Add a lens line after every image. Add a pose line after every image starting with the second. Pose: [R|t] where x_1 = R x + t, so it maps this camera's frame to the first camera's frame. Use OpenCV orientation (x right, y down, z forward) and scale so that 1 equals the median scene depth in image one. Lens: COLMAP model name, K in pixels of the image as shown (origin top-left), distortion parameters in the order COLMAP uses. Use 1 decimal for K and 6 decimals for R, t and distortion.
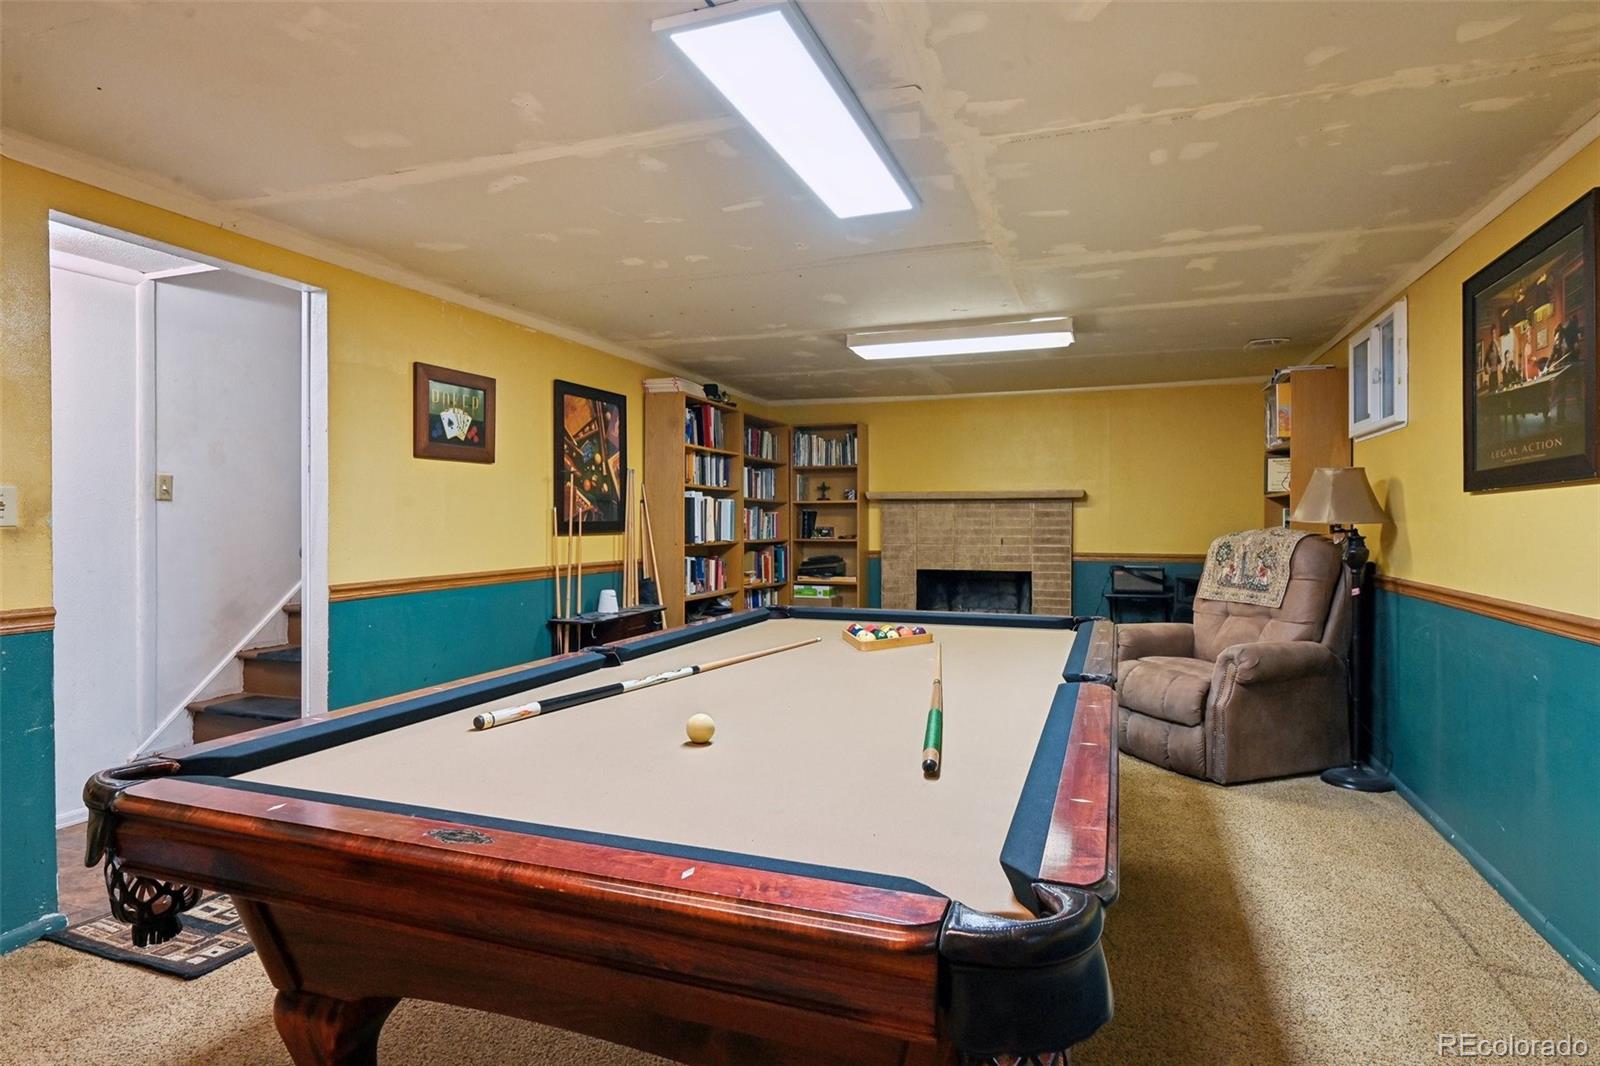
lens RADIAL K [[838.4, 0, 813.6], [0, 838.4, 507.3], [0, 0, 1]] dist [0.005354, 0.000249]
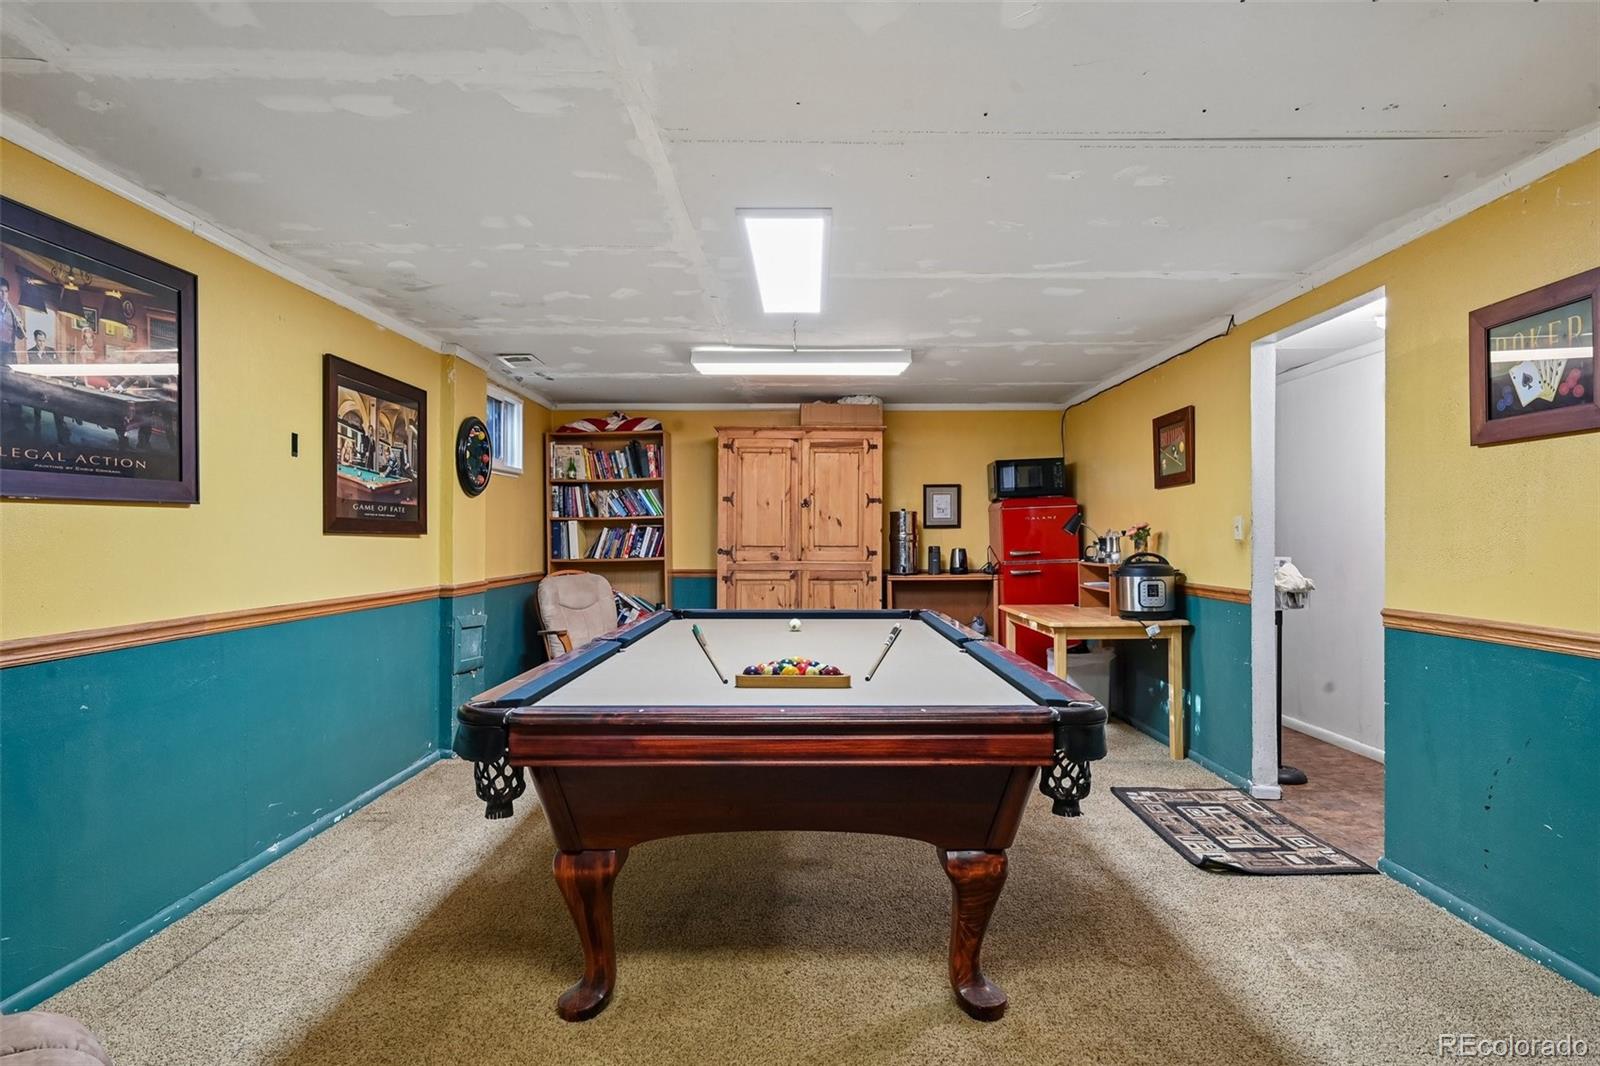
lens RADIAL K [[870.8, 0, 803.4], [0, 870.8, 539.6], [0, 0, 1]] dist [-0.004692, -0.000518]
pose [[-0.942438, 0.001503, -0.334377, 0.348806], [0.005546, 0.999923, -0.011135, 0.026070], [0.334334, -0.012349, -0.942374, 1.751448]]
